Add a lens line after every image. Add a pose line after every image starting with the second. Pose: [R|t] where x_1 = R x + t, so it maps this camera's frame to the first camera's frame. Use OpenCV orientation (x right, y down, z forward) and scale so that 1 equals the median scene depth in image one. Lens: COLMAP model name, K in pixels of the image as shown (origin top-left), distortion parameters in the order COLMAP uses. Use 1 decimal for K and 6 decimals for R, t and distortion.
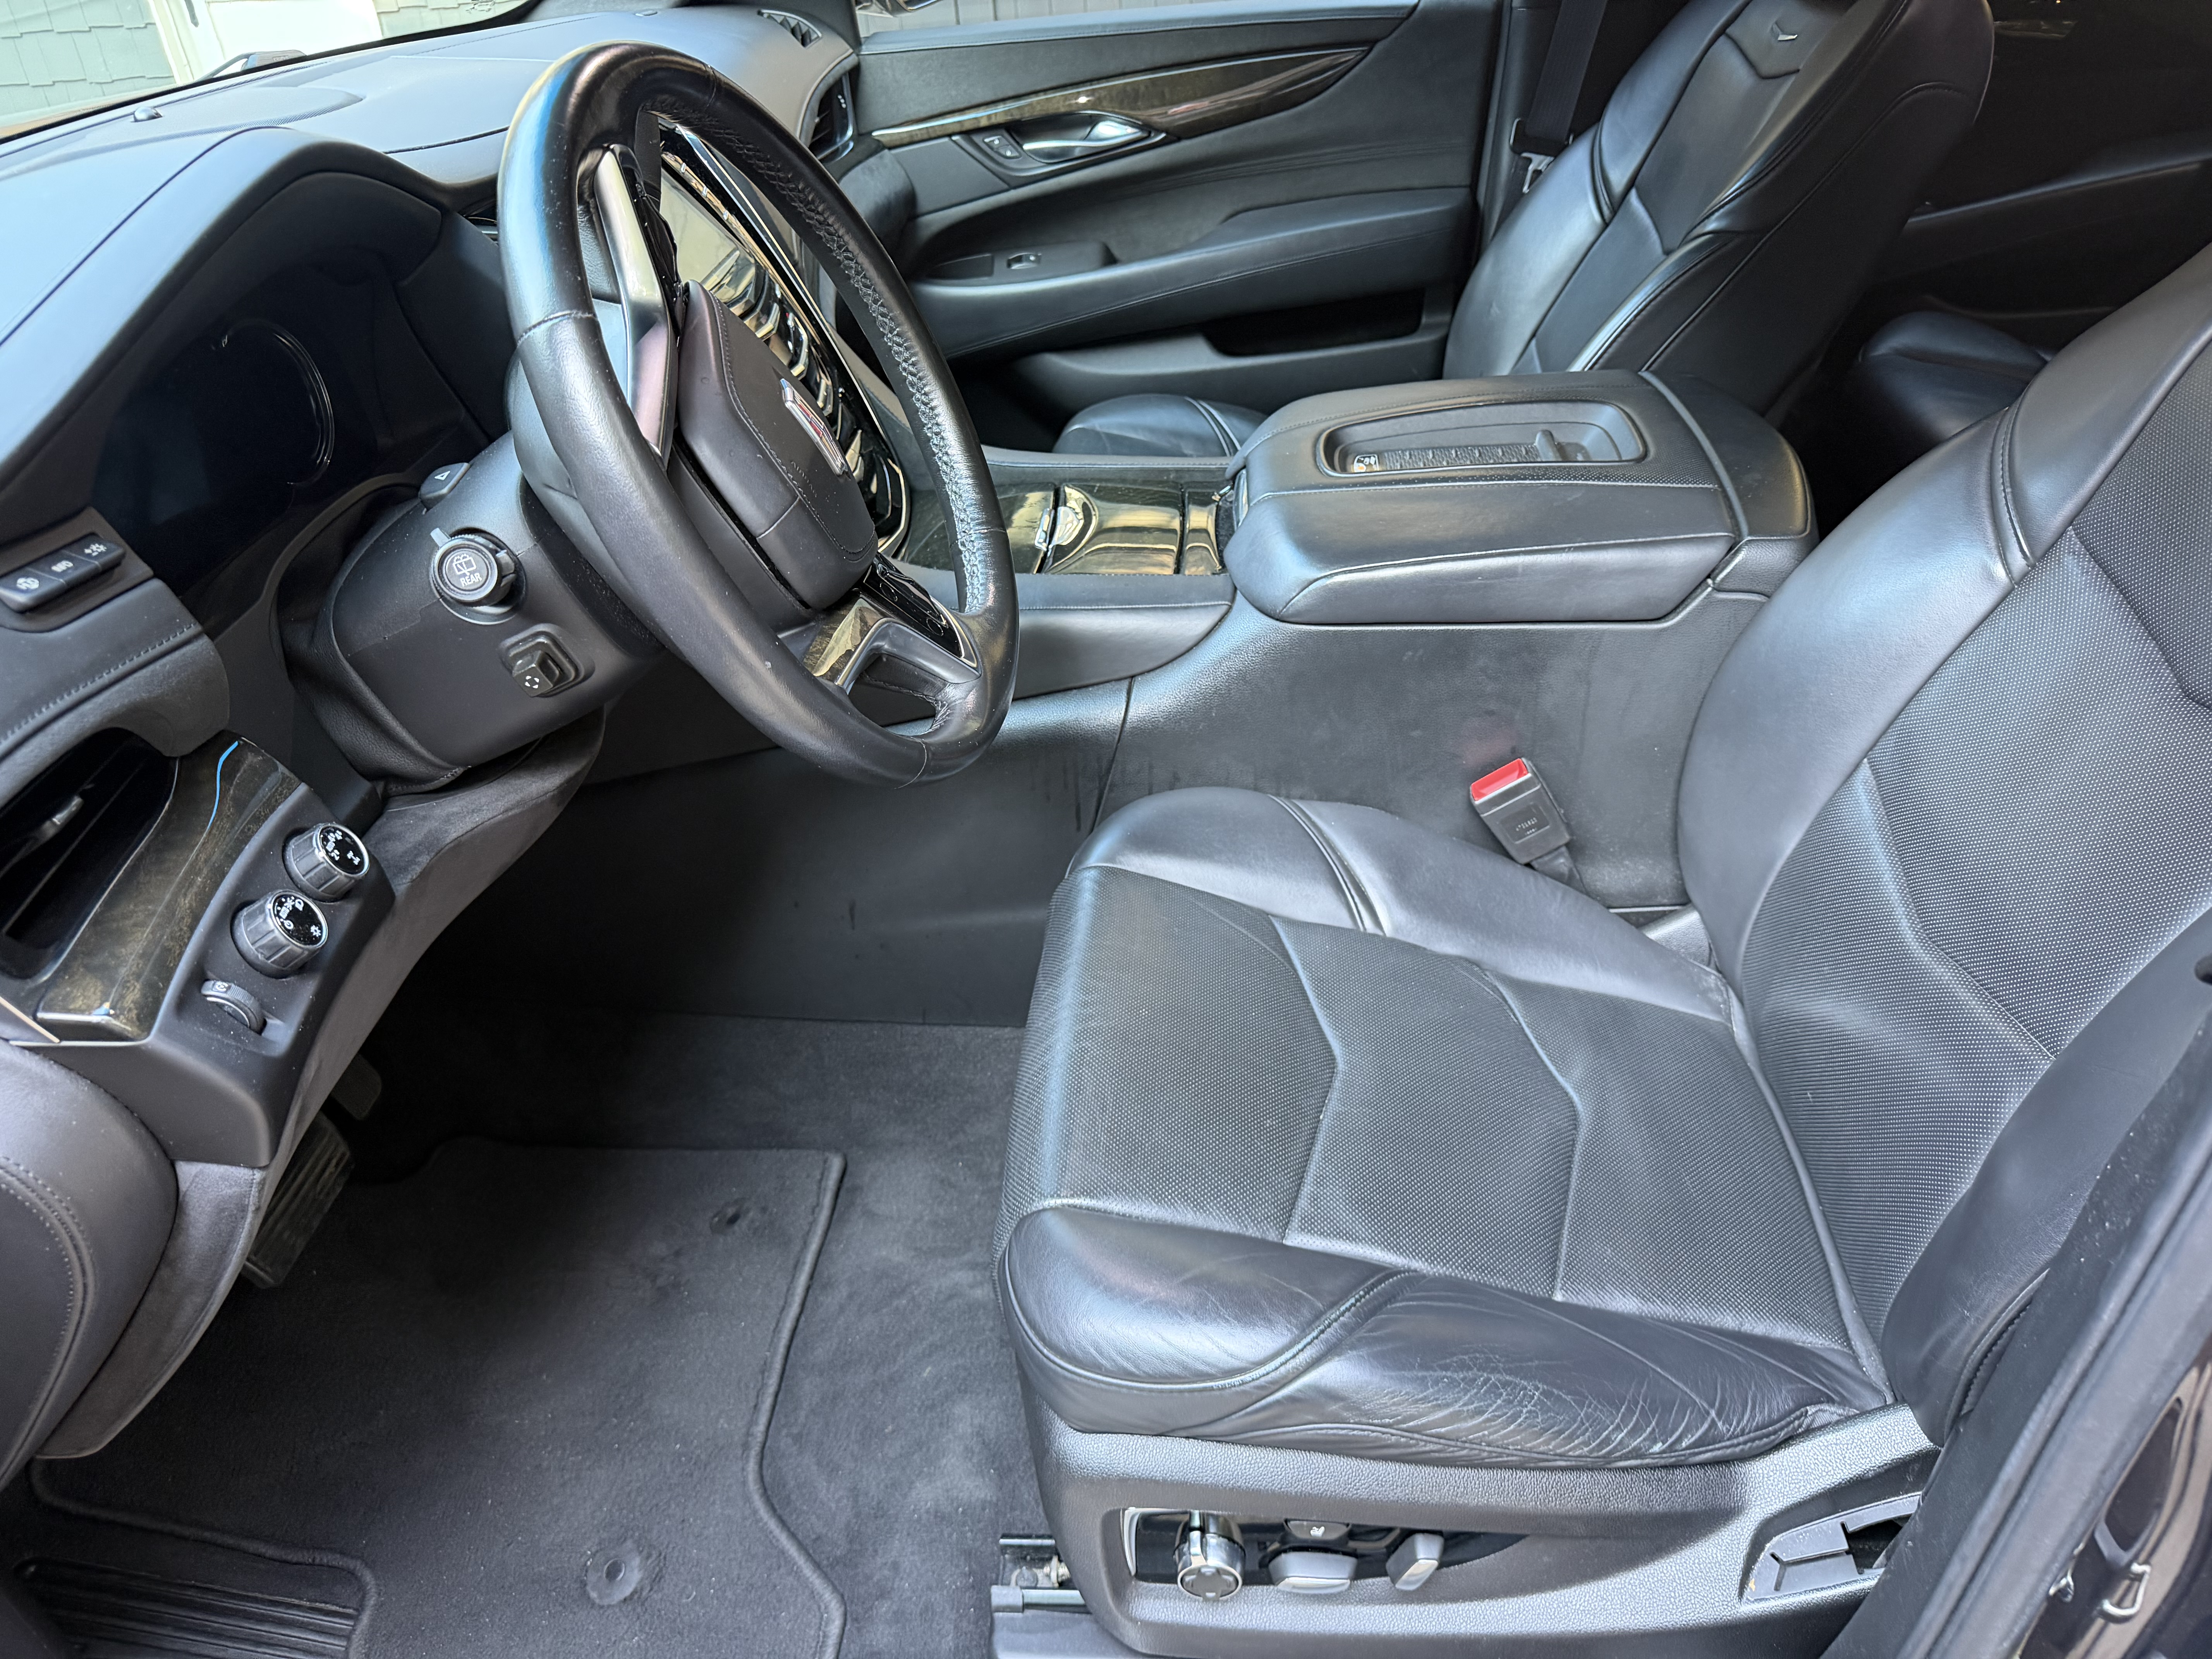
lens RADIAL K [[1529.2, 0, 1102.0], [0, 1529.2, 840.2], [0, 0, 1]] dist [0.115427, -0.226566]
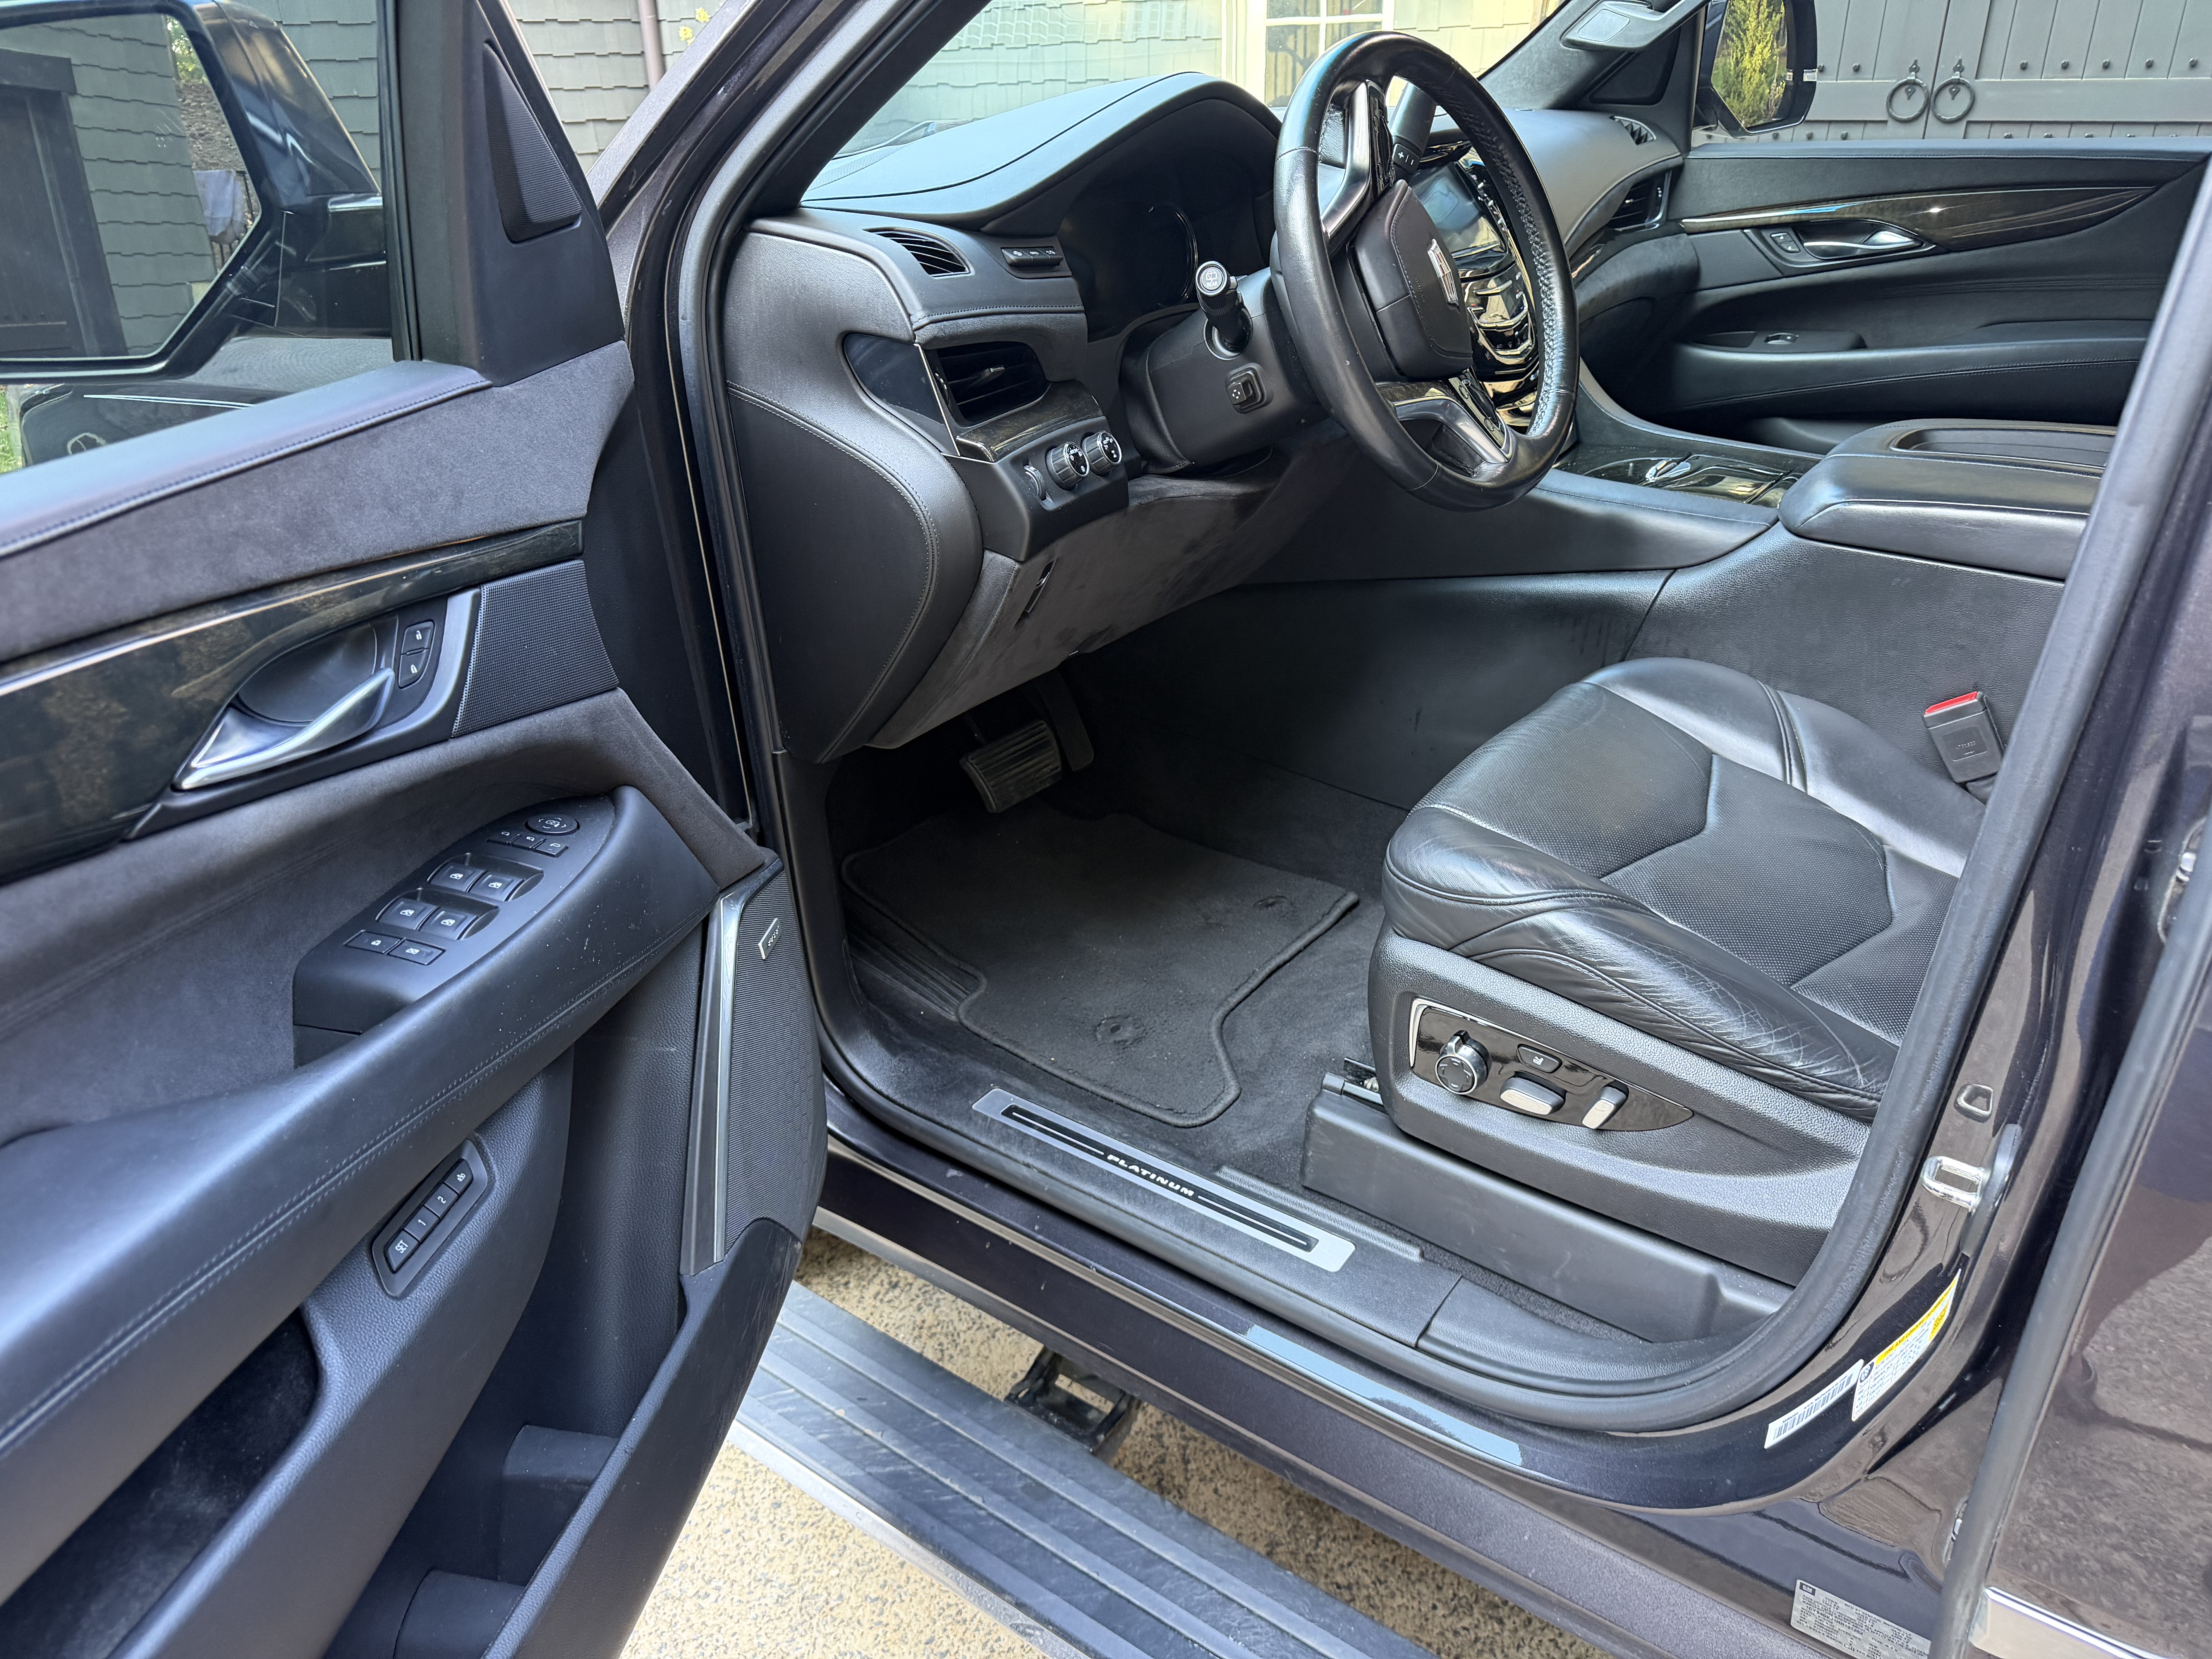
lens RADIAL K [[1485.4, 0, 1106.0], [0, 1485.4, 829.5], [0, 0, 1]] dist [0.003130, -0.021351]
pose [[0.840327, 0.281904, -0.463012, 0.263902], [-0.321407, 0.946917, -0.006798, 0.268712], [0.436517, 0.154528, 0.886326, -0.286212]]
